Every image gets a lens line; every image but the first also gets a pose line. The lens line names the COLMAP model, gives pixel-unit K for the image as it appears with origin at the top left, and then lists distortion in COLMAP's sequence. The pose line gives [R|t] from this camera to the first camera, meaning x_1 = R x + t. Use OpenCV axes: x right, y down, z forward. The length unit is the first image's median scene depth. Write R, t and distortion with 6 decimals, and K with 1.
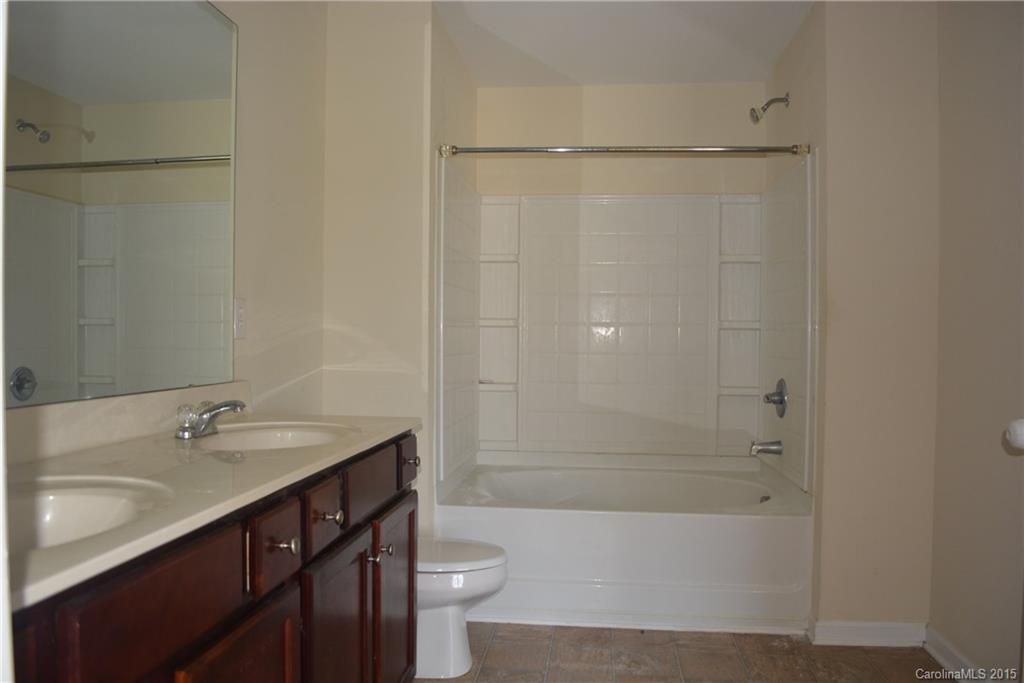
lens RADIAL K [[817.8, 0, 507.0], [0, 817.8, 345.9], [0, 0, 1]] dist [-0.069070, -0.005766]
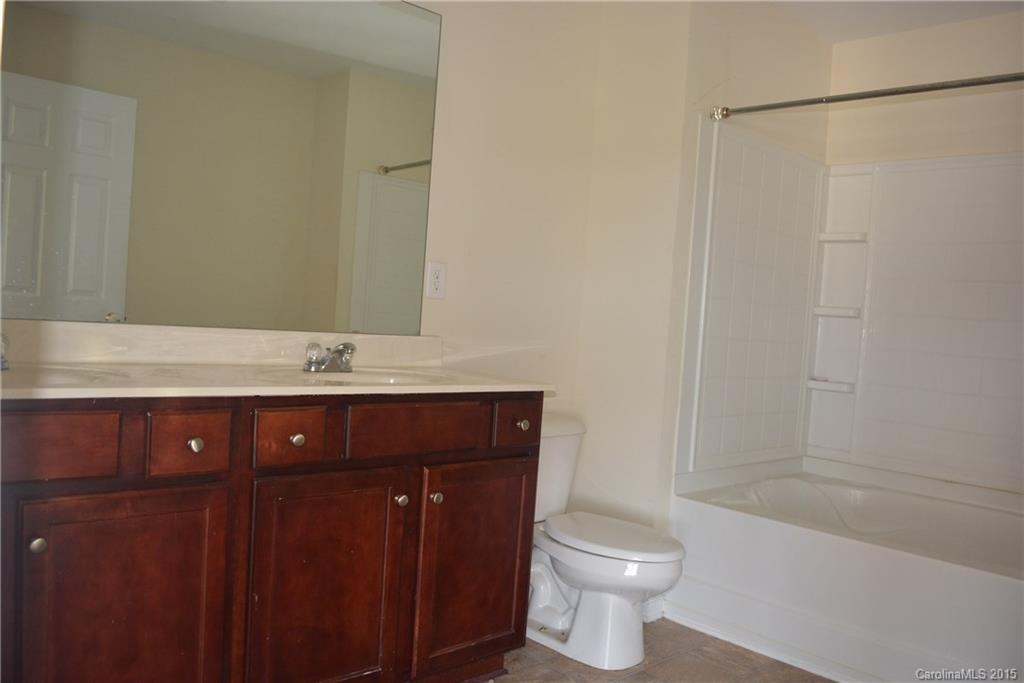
lens RADIAL K [[827.9, 0, 512.4], [0, 827.9, 366.2], [0, 0, 1]] dist [-0.125496, 0.003975]
pose [[0.773101, 0.082732, -0.628864, 0.350745], [-0.069931, 0.996530, 0.045131, 0.018587], [0.630416, 0.009086, 0.776204, 0.152175]]
